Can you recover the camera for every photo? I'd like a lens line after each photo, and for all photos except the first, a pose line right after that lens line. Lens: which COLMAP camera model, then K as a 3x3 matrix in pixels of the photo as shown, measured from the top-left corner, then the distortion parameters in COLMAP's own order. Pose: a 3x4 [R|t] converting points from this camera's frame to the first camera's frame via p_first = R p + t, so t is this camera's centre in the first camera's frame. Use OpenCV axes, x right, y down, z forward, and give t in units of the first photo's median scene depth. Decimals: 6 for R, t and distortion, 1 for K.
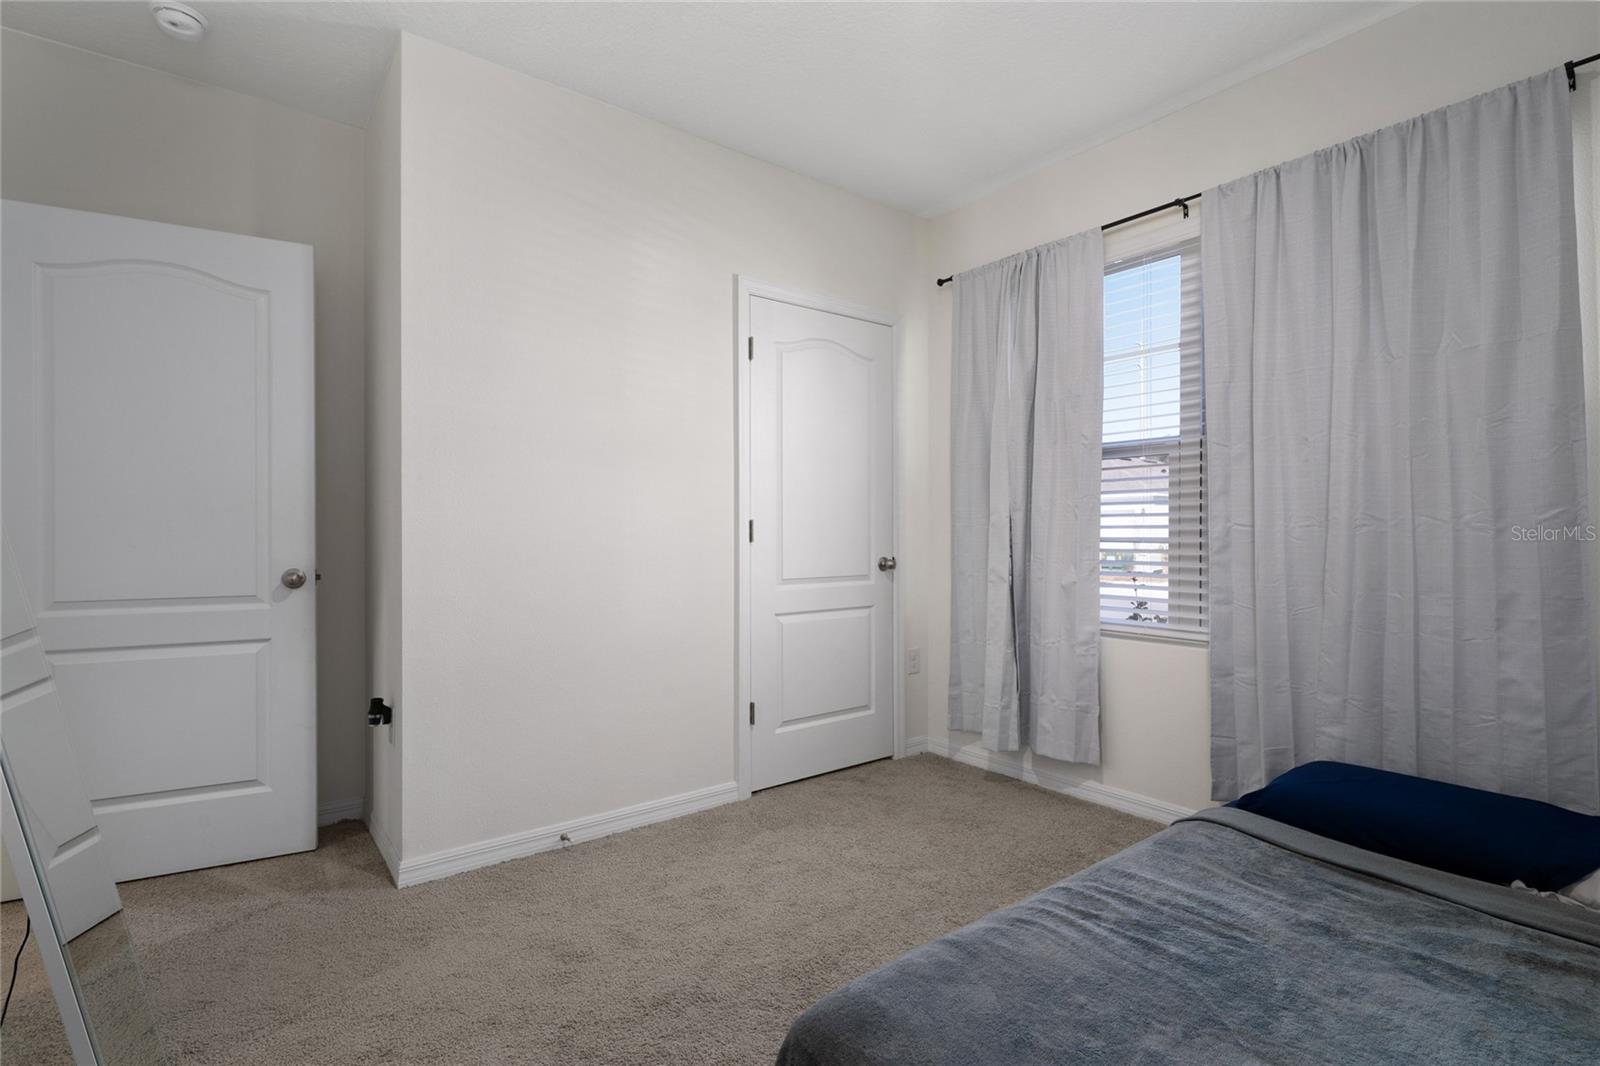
lens RADIAL K [[771.8, 0, 800.0], [0, 771.8, 533.0], [0, 0, 1]] dist [-0.000176, 0.000174]
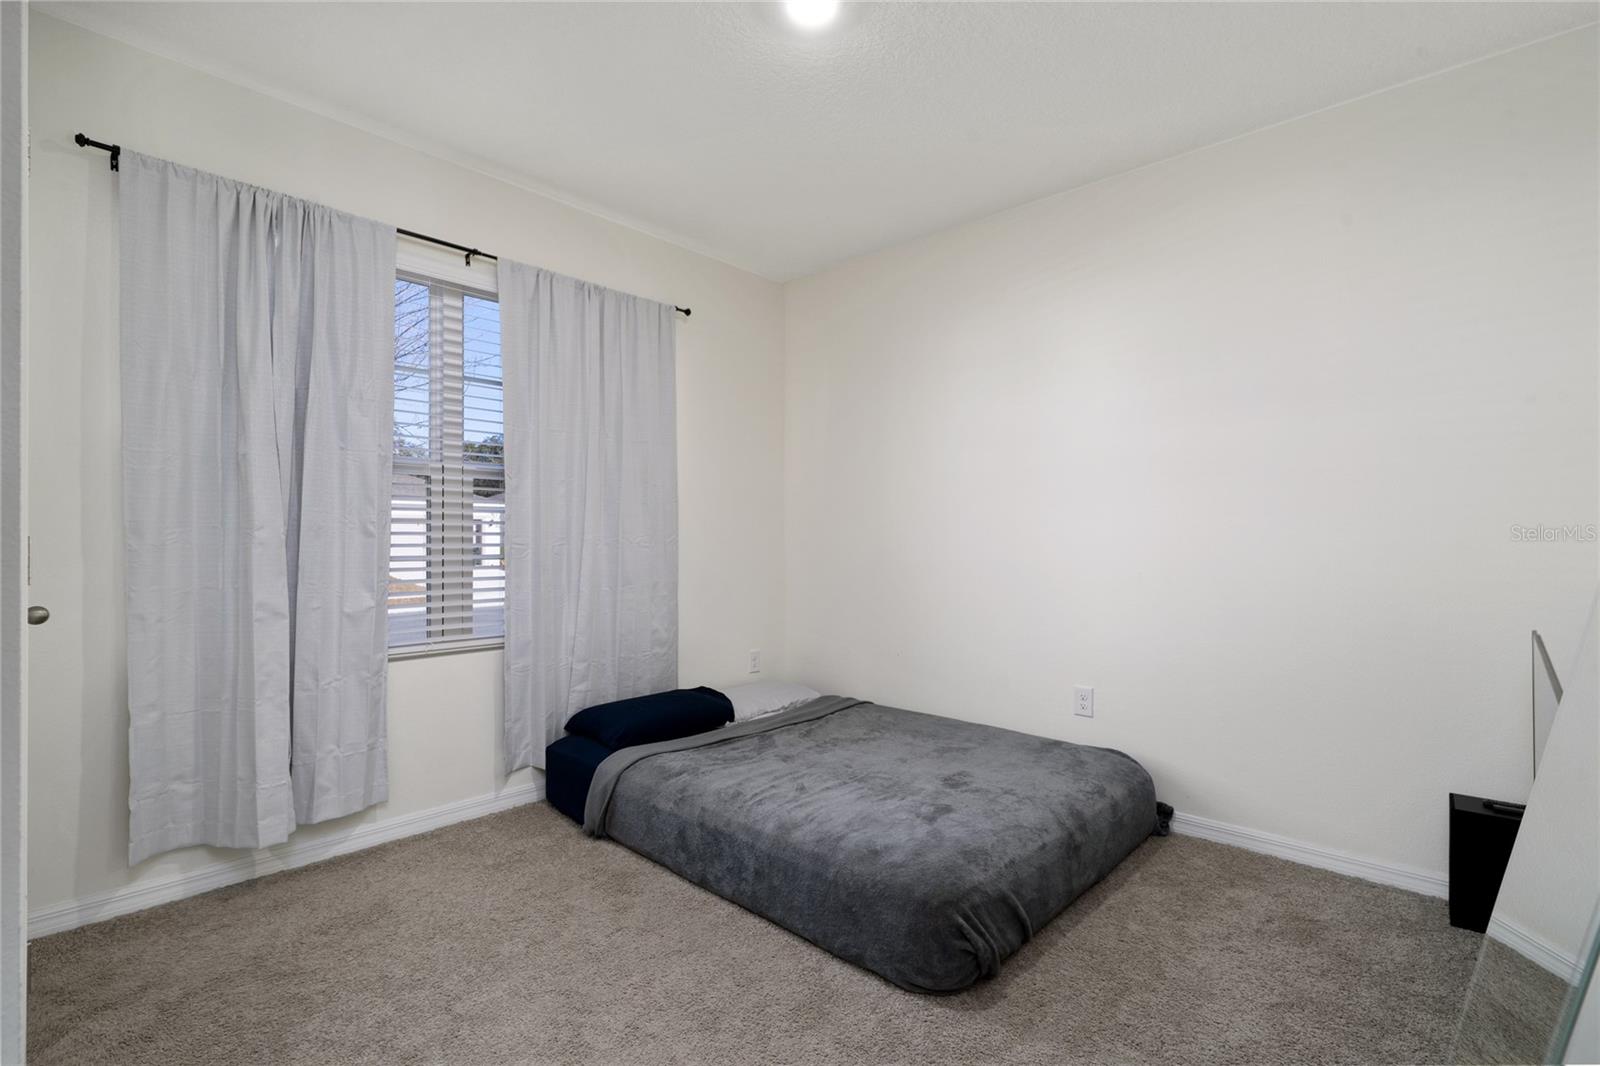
lens RADIAL K [[736.1, 0, 797.1], [0, 736.1, 541.7], [0, 0, 1]] dist [-0.000623, 0.000144]
pose [[-0.160915, -0.000804, 0.986968, -0.721261], [0.005794, 0.999982, 0.001759, -0.014171], [-0.986951, 0.006001, -0.160907, 0.821681]]
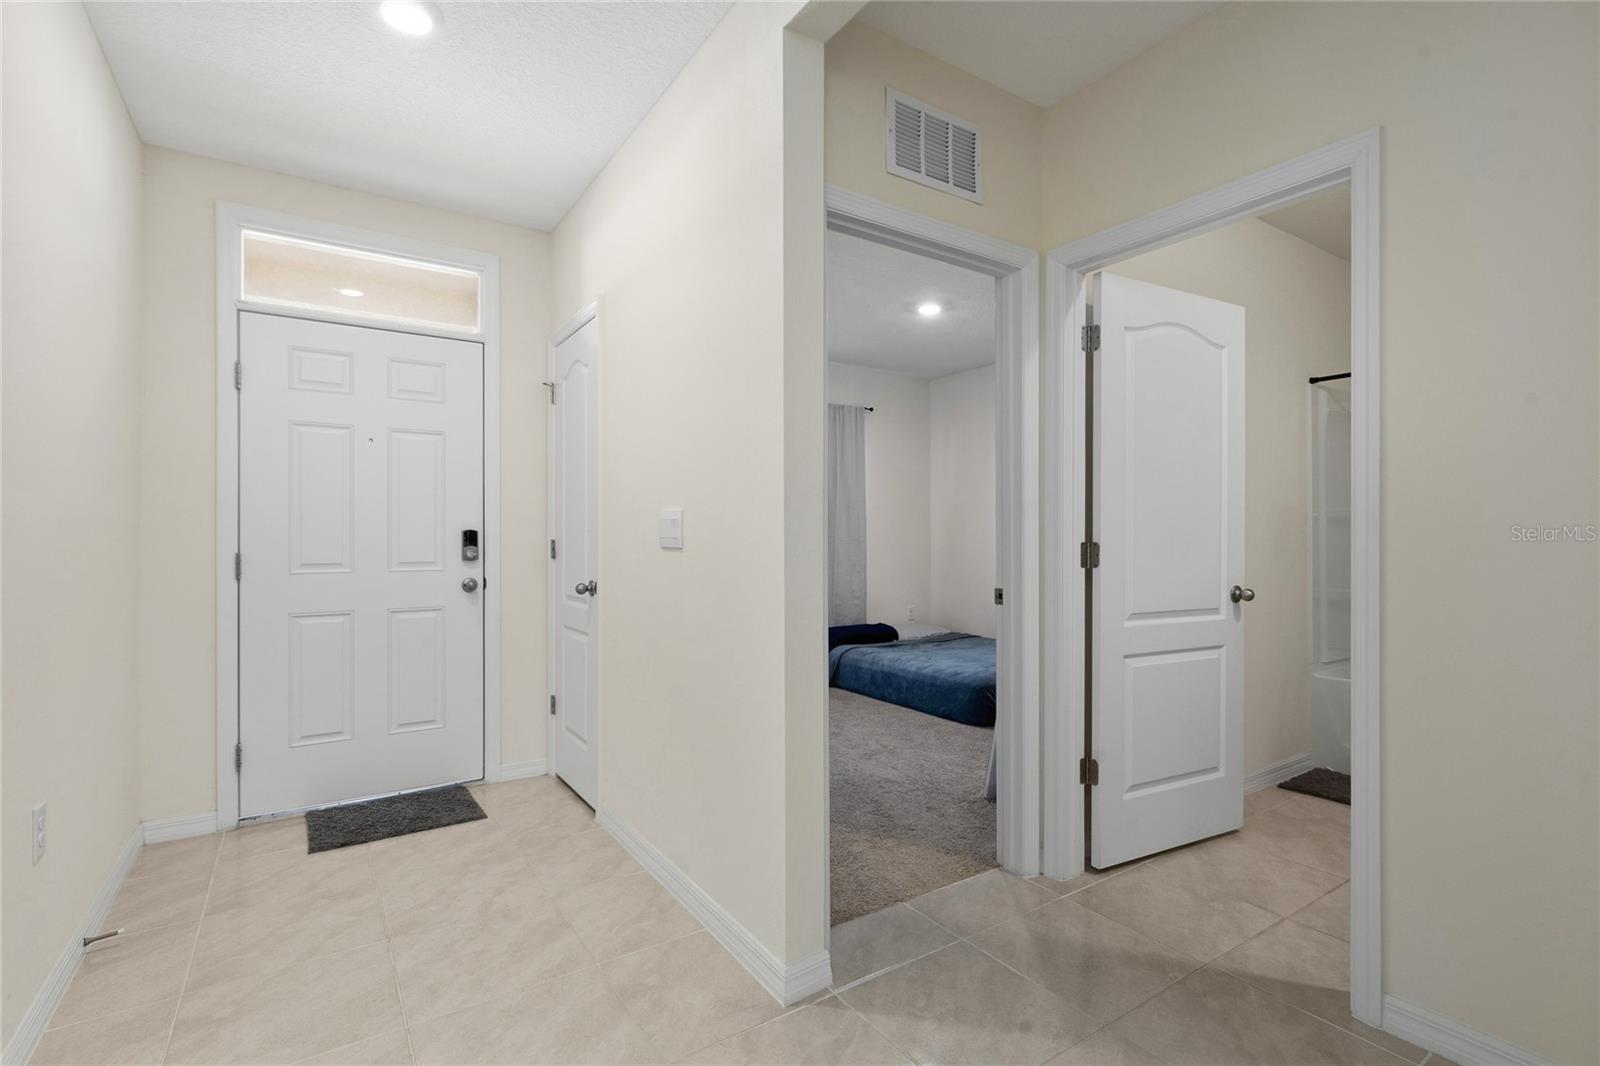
lens RADIAL K [[736.1, 0, 797.1], [0, 736.1, 541.7], [0, 0, 1]] dist [-0.000623, 0.000144]
pose [[0.067219, -0.001373, 0.997737, -1.890537], [0.006765, 0.999977, 0.000920, -0.014385], [-0.997715, 0.006688, 0.067227, 0.892863]]
